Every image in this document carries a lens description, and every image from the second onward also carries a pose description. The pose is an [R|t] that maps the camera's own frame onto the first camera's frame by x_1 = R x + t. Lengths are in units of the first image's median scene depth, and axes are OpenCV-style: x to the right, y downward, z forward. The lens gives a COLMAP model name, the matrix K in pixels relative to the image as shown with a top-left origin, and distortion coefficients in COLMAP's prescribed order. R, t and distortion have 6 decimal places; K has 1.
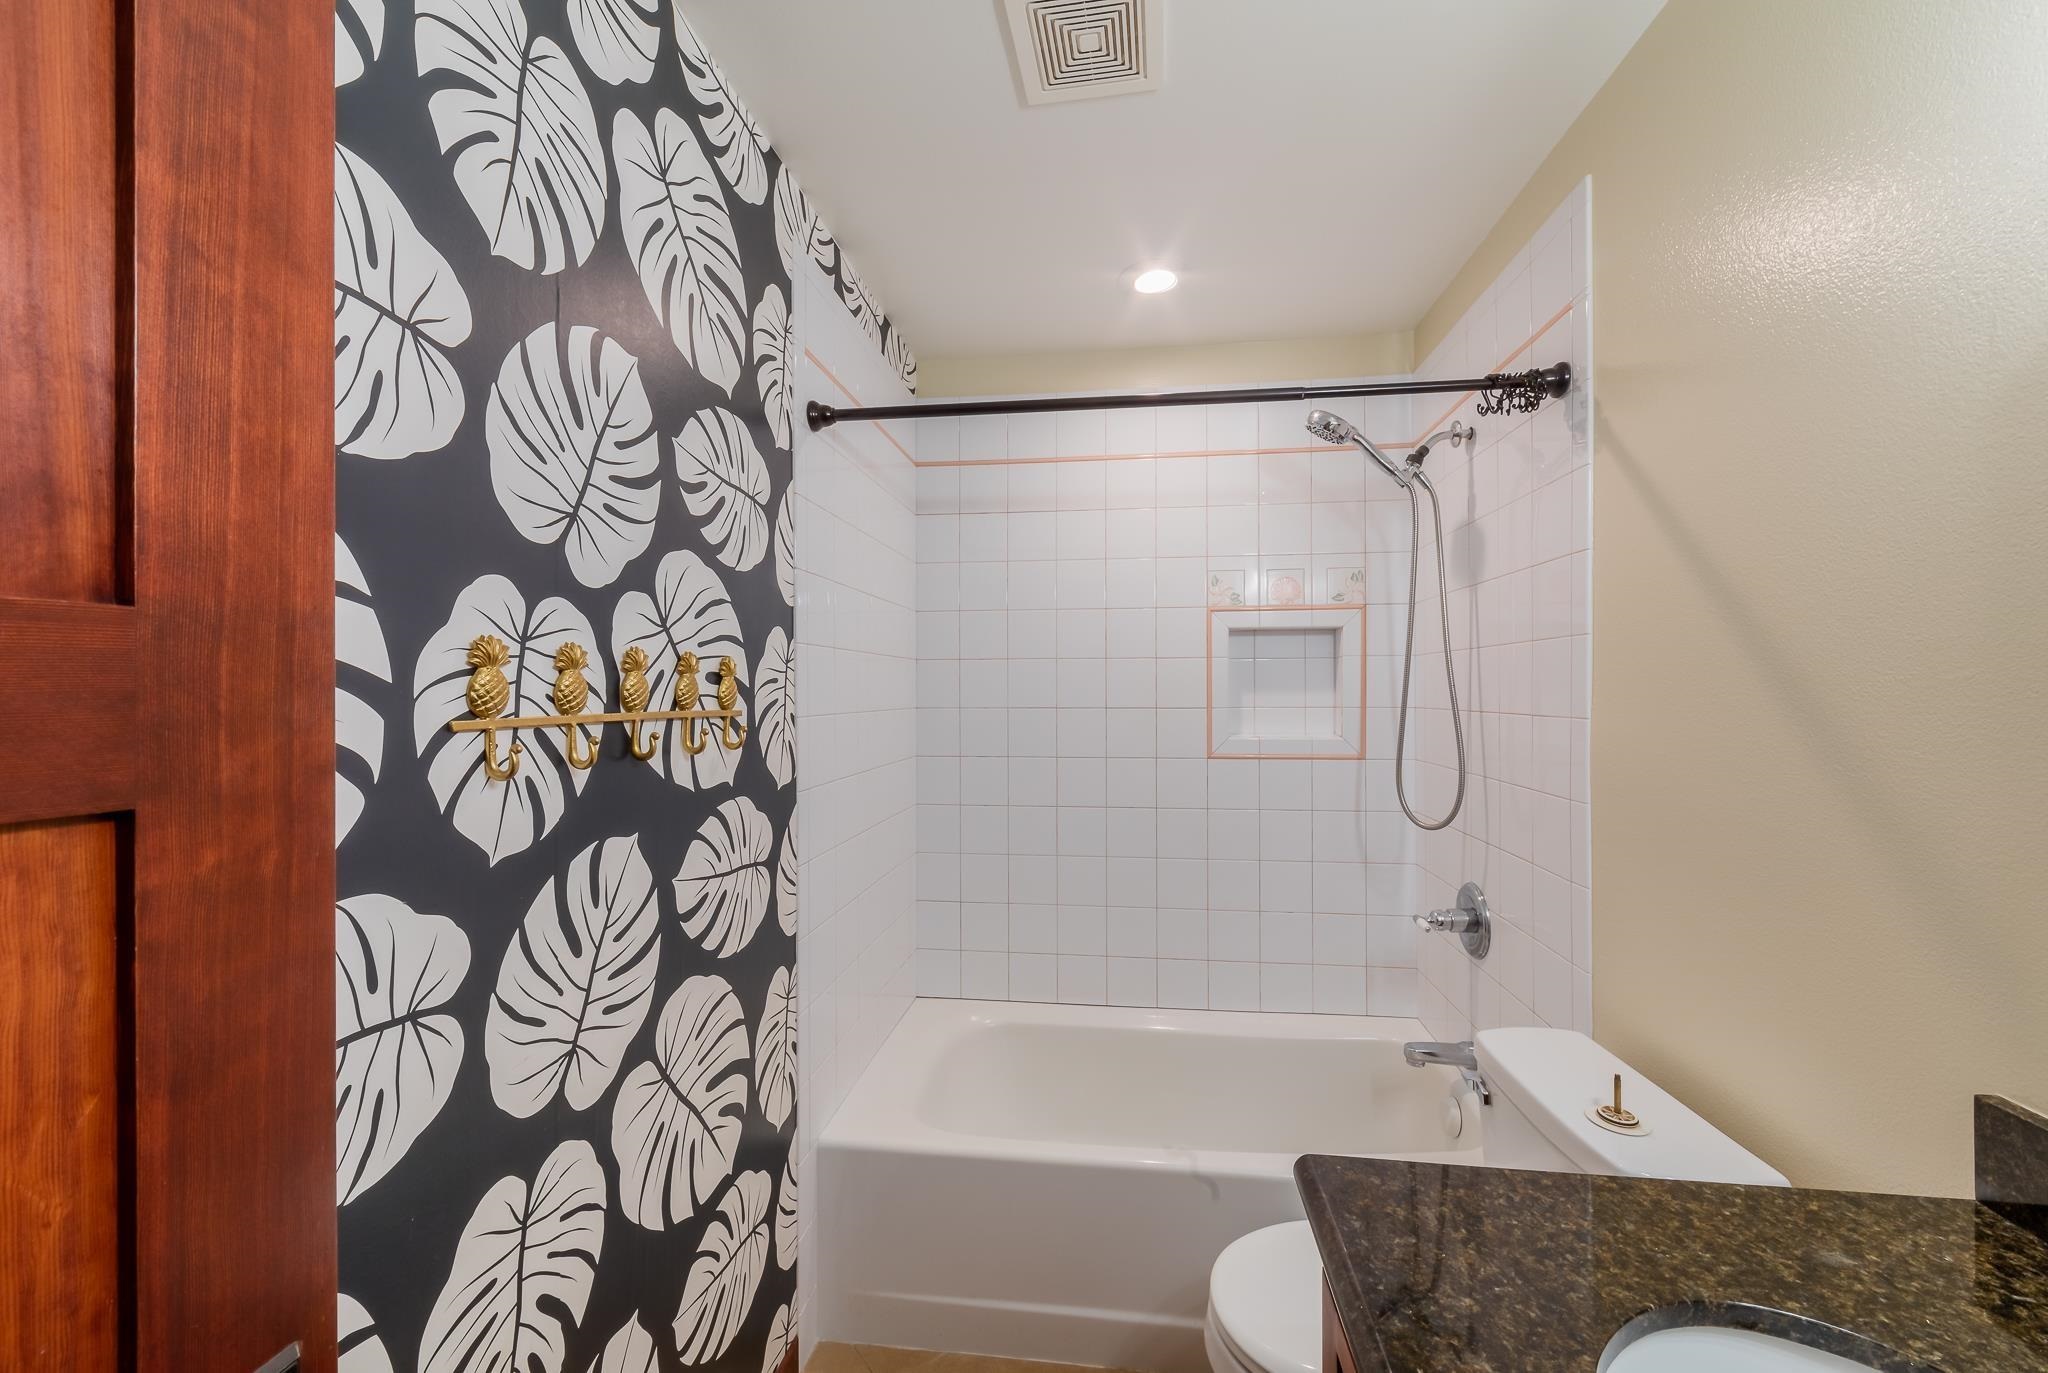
lens RADIAL K [[774.5, 0, 1032.4], [0, 774.5, 686.7], [0, 0, 1]] dist [0.003339, 0.000345]
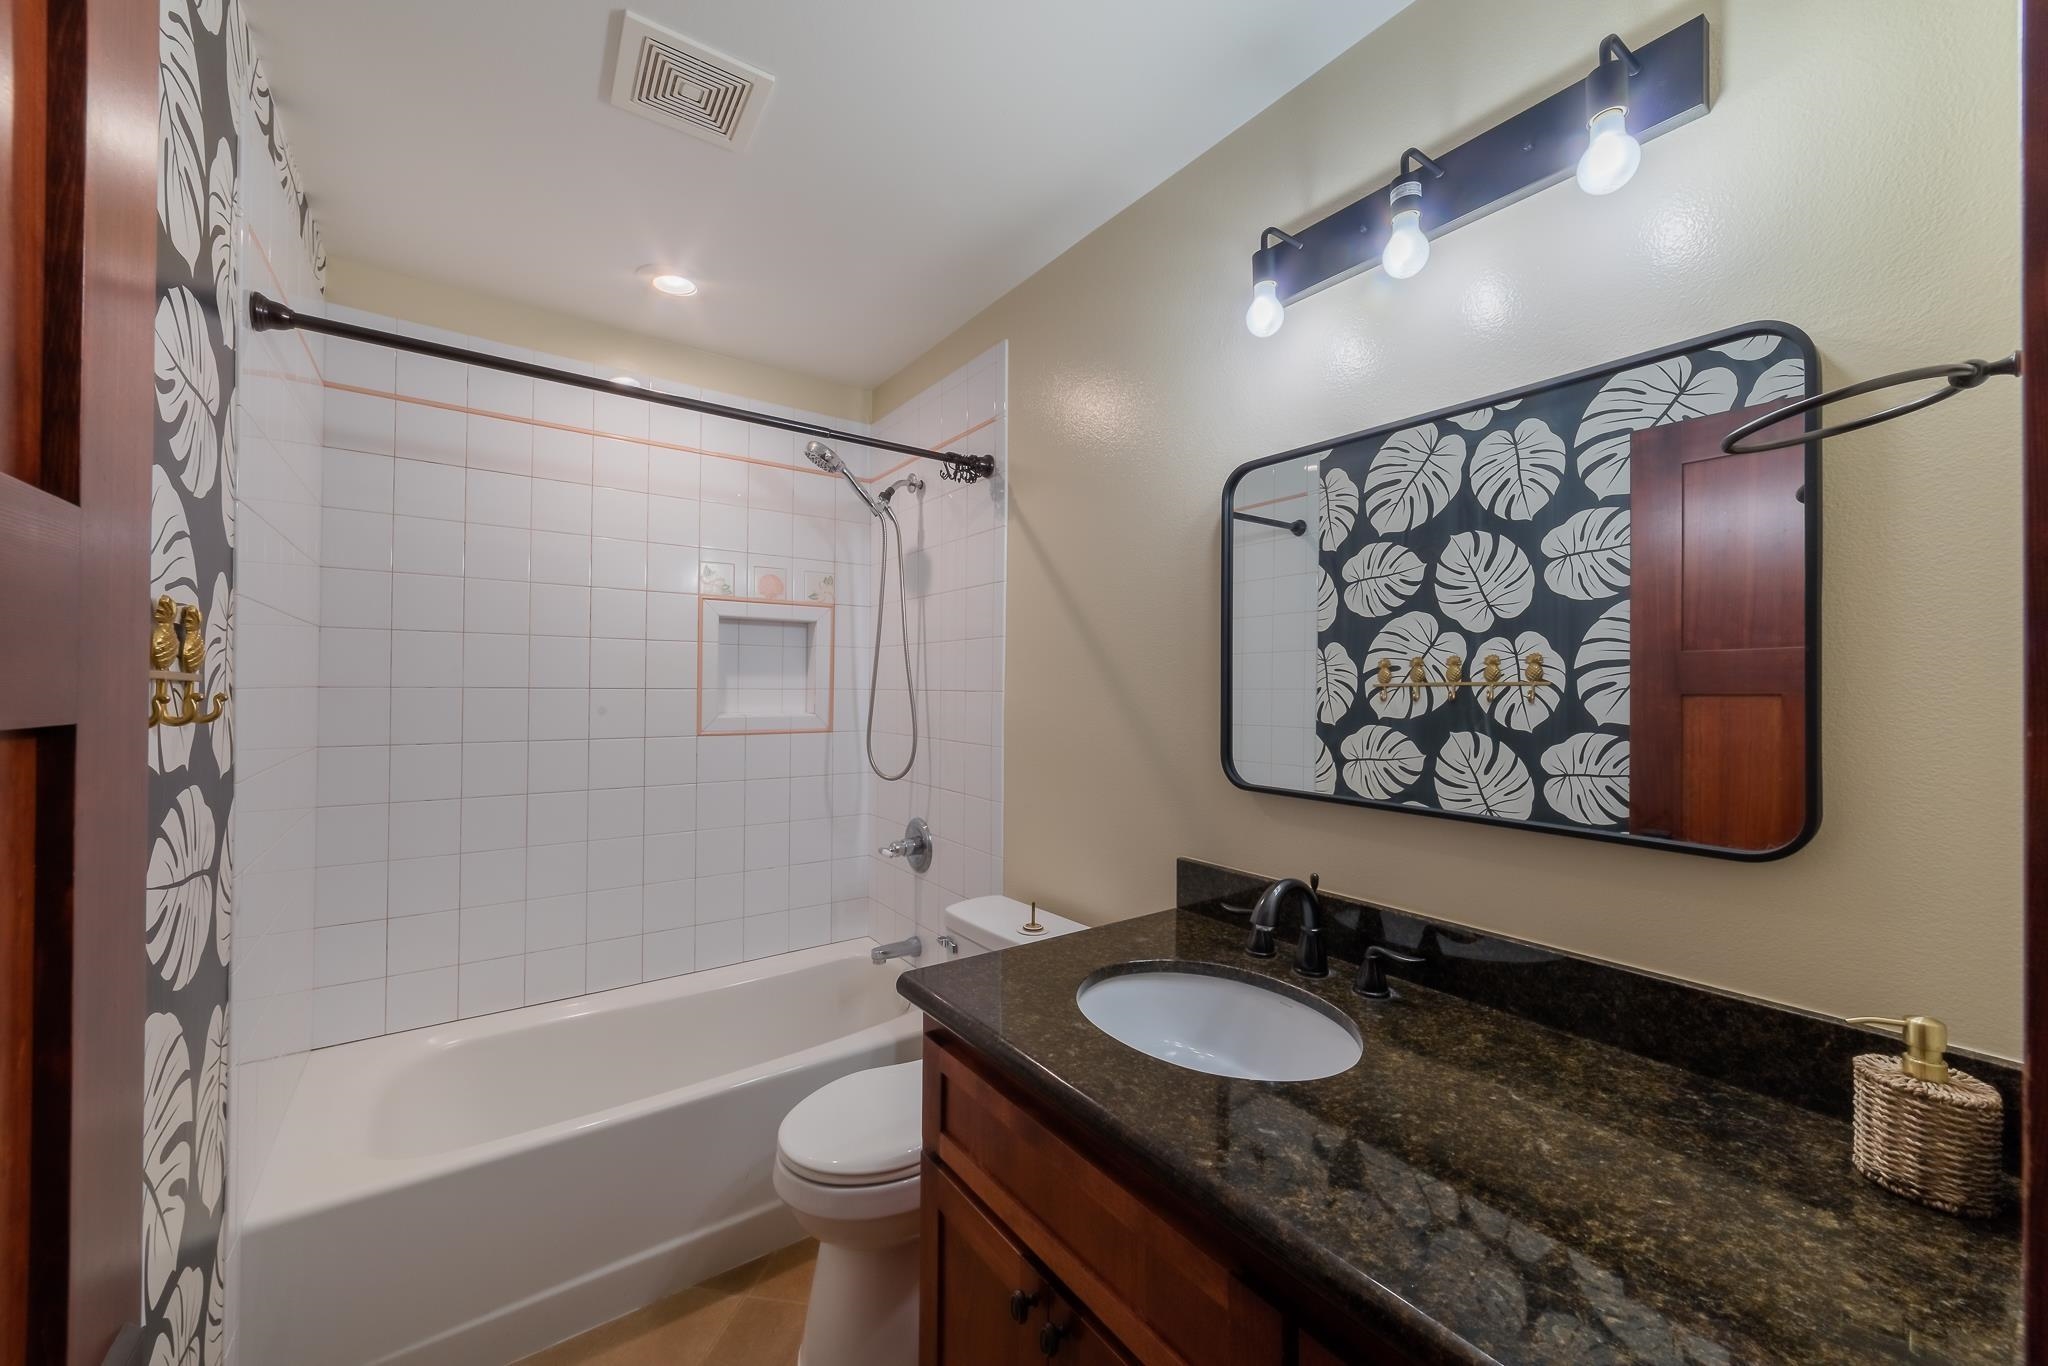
lens RADIAL K [[766.2, 0, 1018.1], [0, 766.2, 668.6], [0, 0, 1]] dist [0.009866, 0.000128]
pose [[0.737127, 0.025385, 0.675277, -0.254064], [-0.014413, 0.999657, -0.021846, 0.025404], [-0.675600, 0.006370, 0.737241, -0.121279]]
